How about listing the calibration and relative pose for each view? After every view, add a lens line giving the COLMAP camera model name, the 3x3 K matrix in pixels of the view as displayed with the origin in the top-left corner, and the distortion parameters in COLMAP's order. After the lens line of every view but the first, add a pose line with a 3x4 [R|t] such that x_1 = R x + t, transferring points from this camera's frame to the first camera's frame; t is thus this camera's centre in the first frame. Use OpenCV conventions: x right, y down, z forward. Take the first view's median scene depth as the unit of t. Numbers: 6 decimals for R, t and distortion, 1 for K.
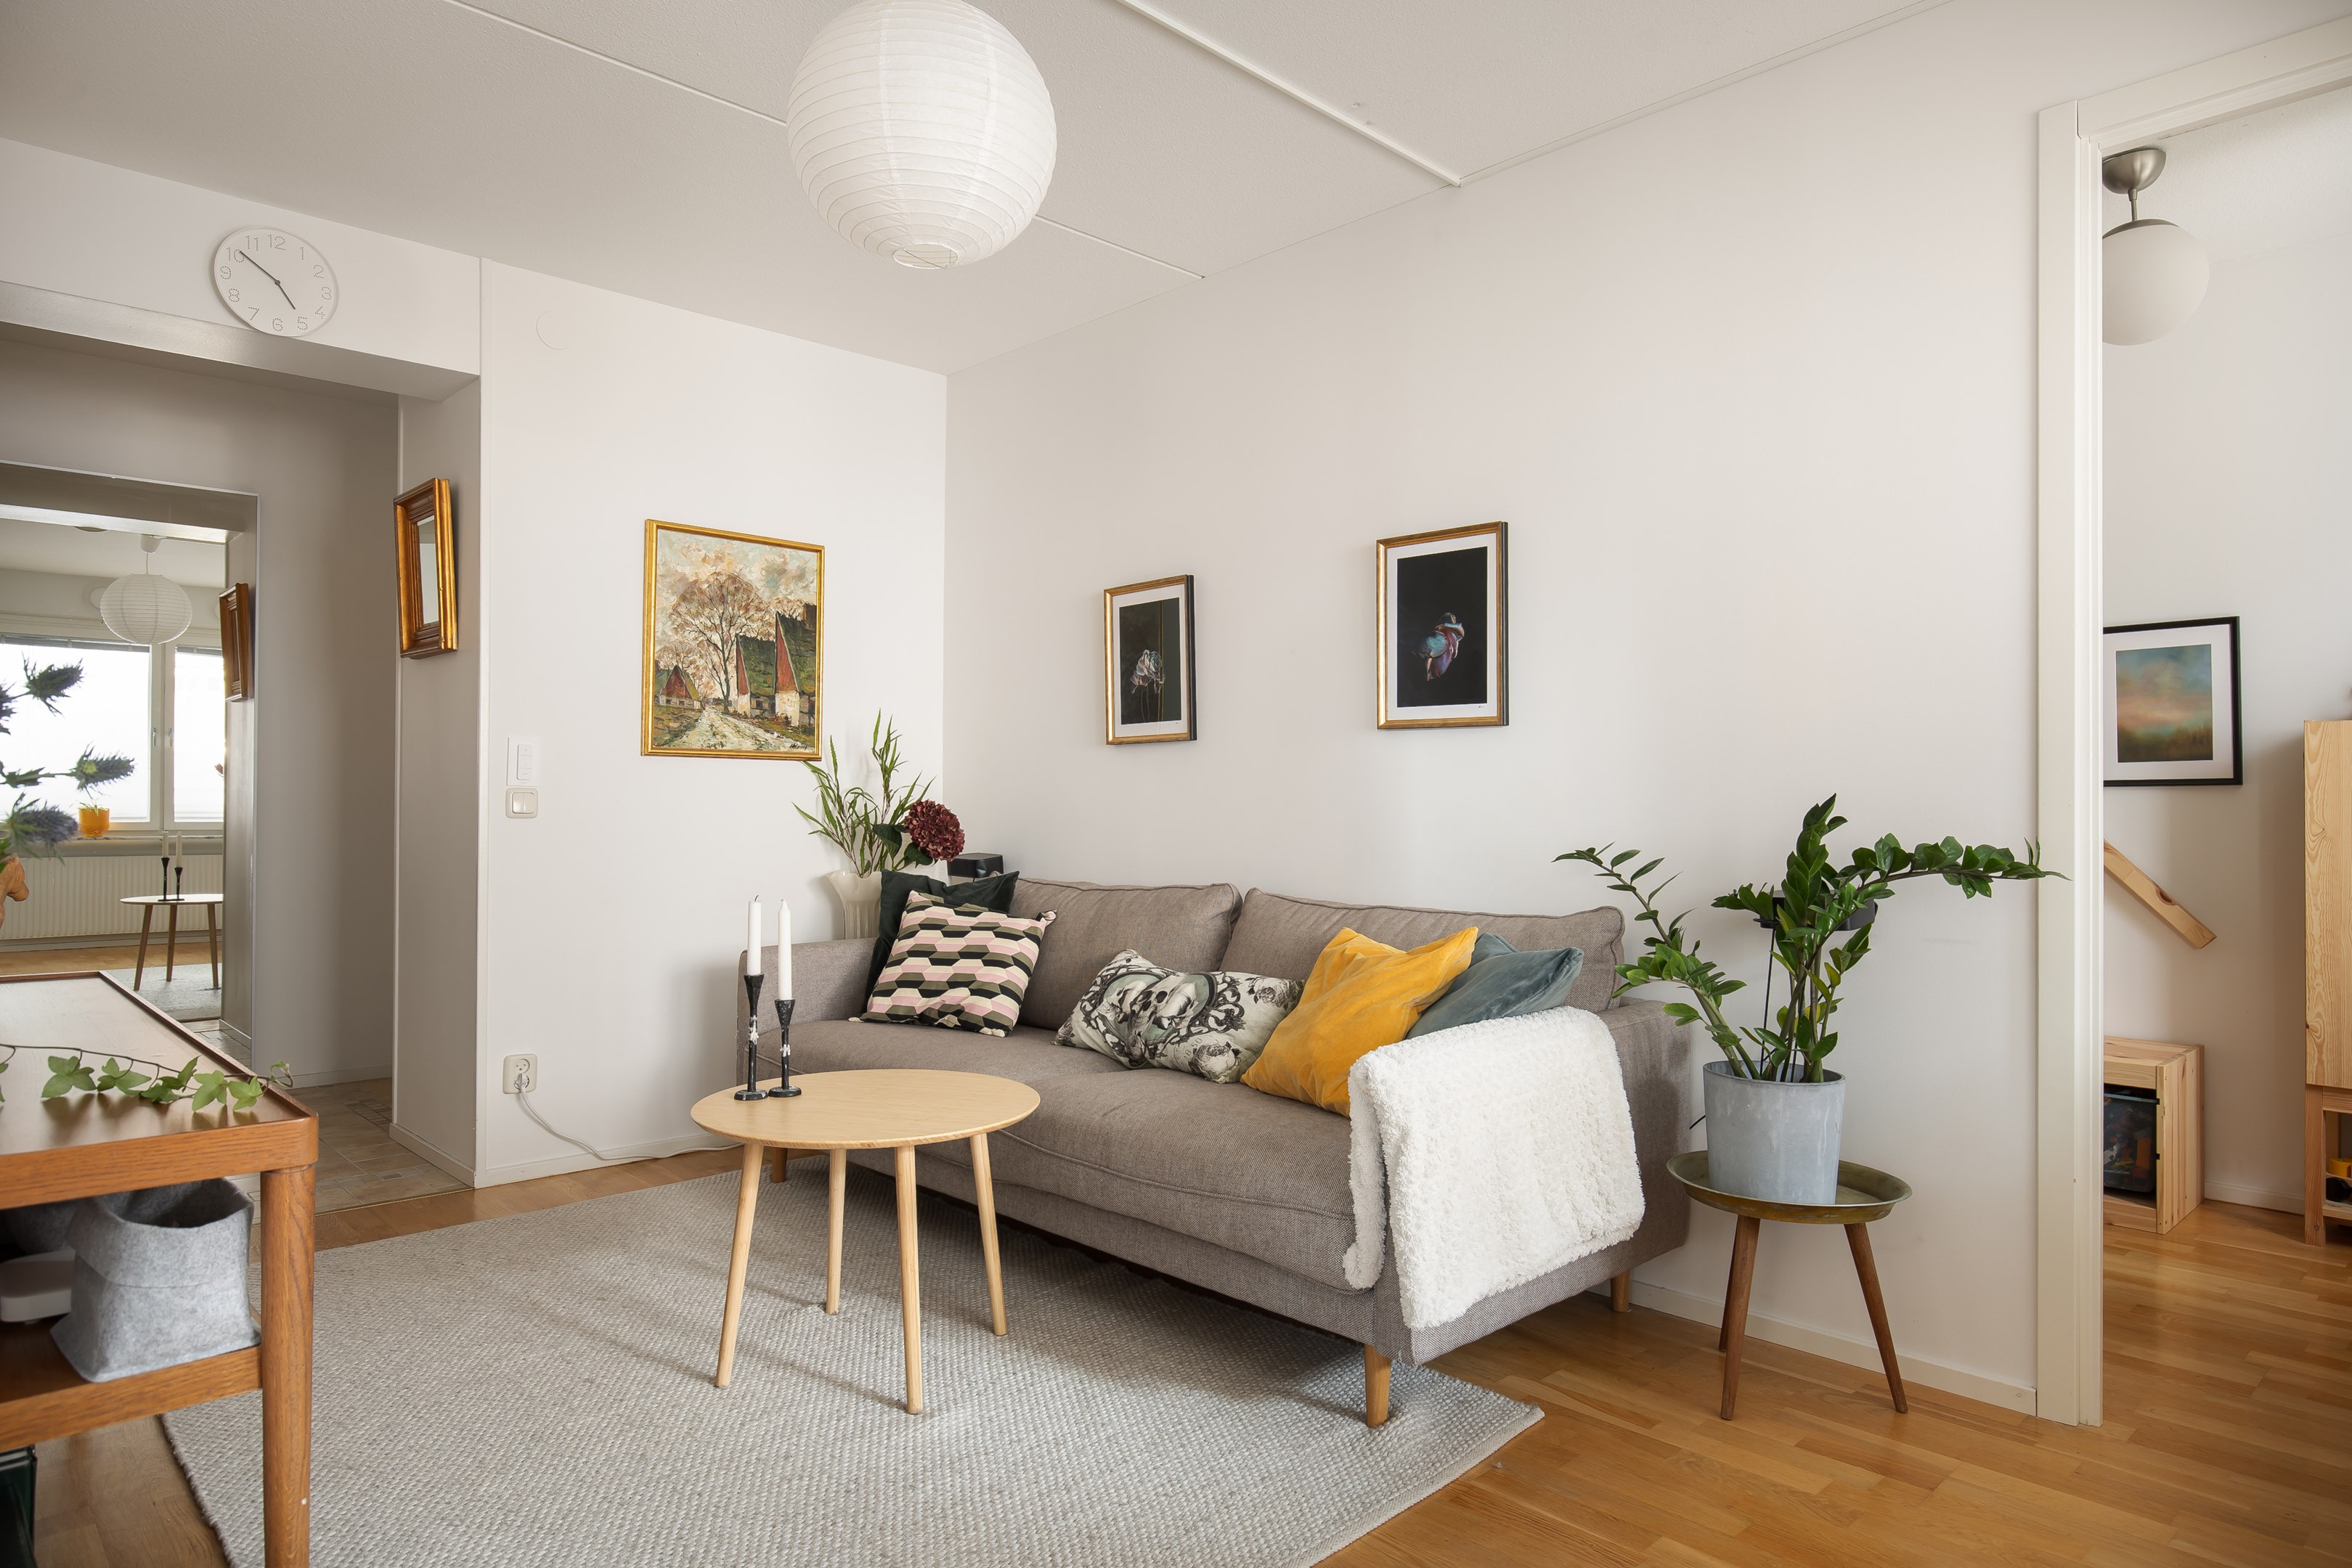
lens RADIAL K [[1354.5, 0, 1182.4], [0, 1354.5, 825.8], [0, 0, 1]] dist [-0.097604, -0.000006]
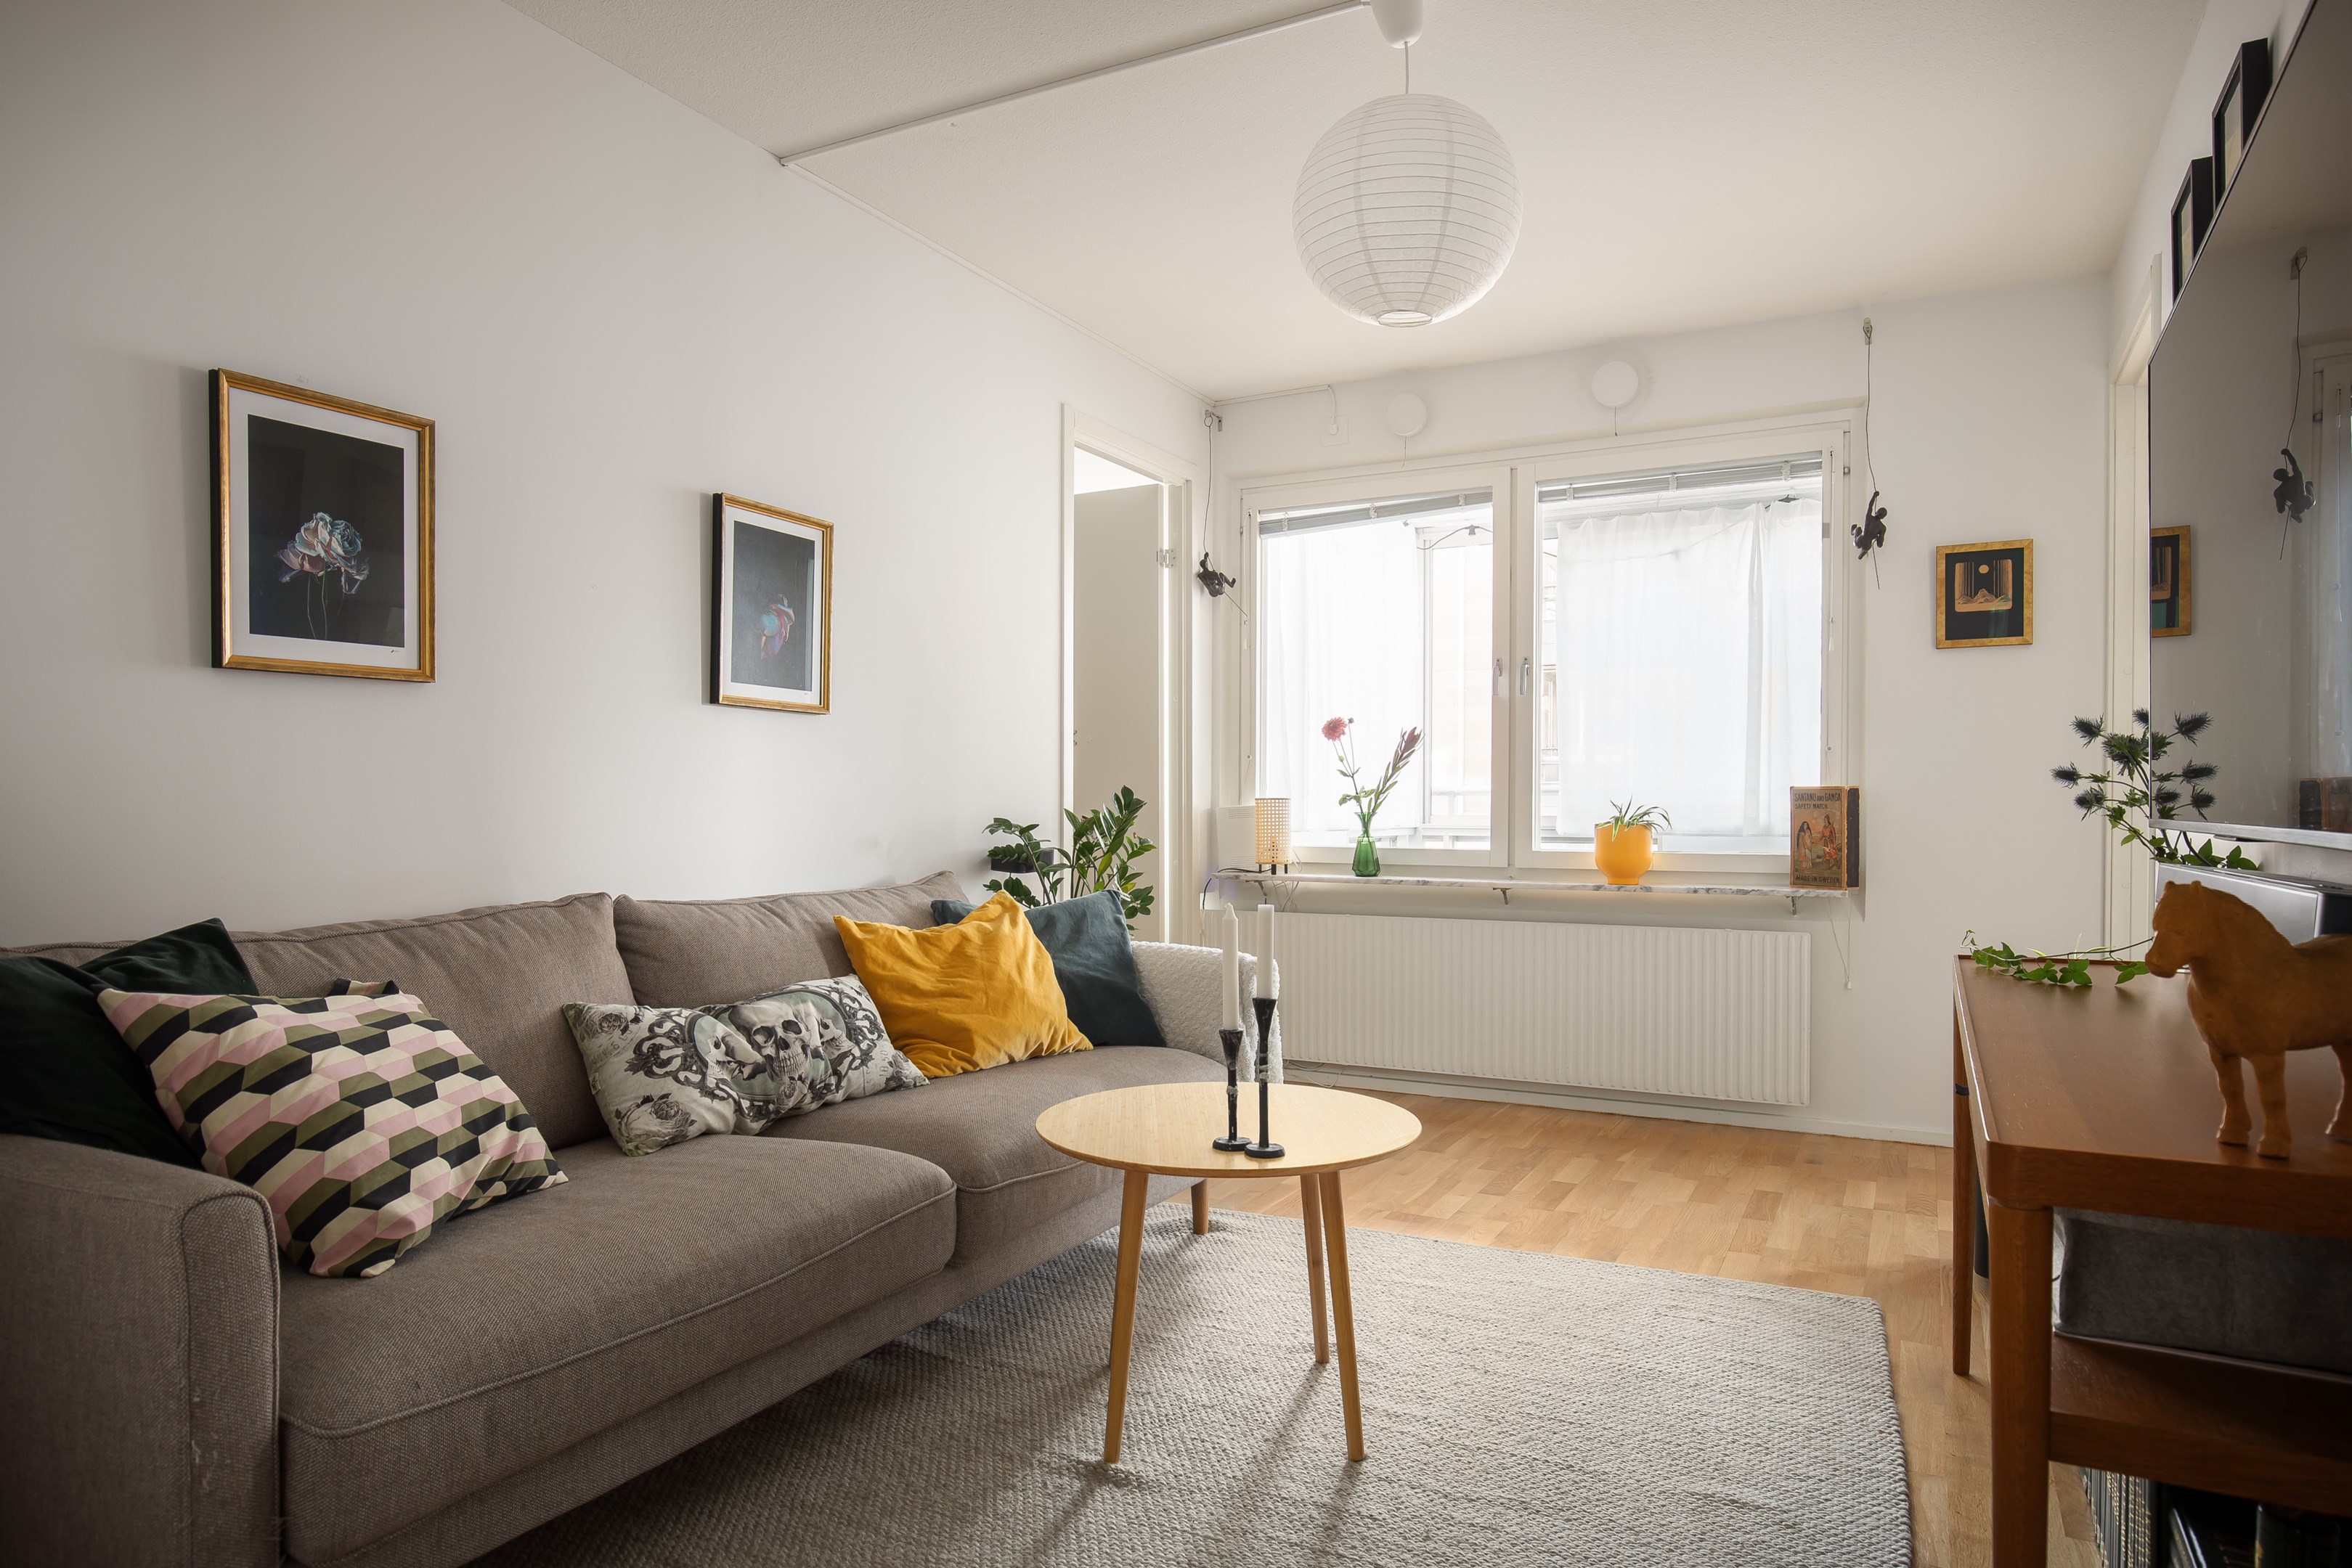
lens RADIAL K [[1439.8, 0, 1187.1], [0, 1439.8, 818.1], [0, 0, 1]] dist [0.000867, 0.000414]
pose [[-0.310457, -0.030863, 0.950086, -0.758395], [-0.012139, 0.999520, 0.028502, -0.022611], [-0.950510, -0.002684, -0.310683, 0.871584]]
